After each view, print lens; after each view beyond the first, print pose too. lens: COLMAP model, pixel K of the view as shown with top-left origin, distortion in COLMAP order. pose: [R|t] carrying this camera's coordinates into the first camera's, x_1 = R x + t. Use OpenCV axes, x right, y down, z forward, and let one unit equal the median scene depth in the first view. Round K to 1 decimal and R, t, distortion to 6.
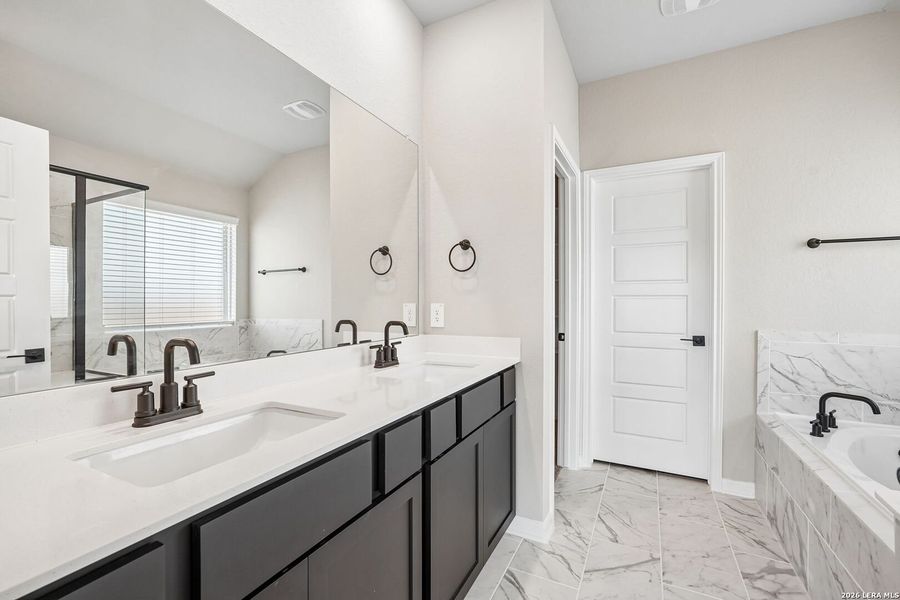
lens RADIAL K [[399.4, 0, 447.1], [0, 399.4, 296.3], [0, 0, 1]] dist [-0.007294, 0.000618]
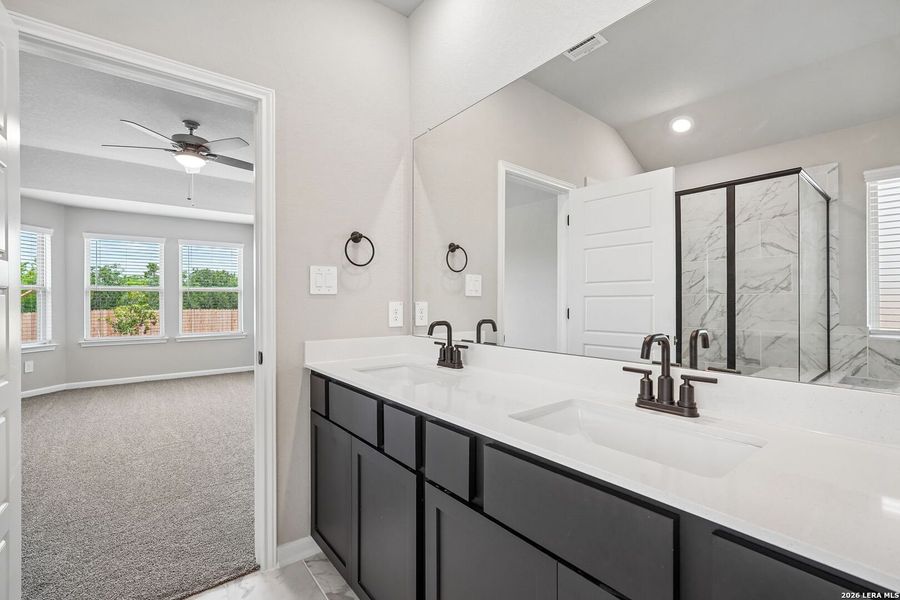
lens RADIAL K [[399.4, 0, 447.1], [0, 399.4, 296.3], [0, 0, 1]] dist [-0.007294, 0.000618]
pose [[-0.421551, -0.001850, -0.906803, 0.729197], [0.019158, 0.999757, -0.010946, 0.010688], [0.906602, -0.021987, -0.421413, 1.367812]]
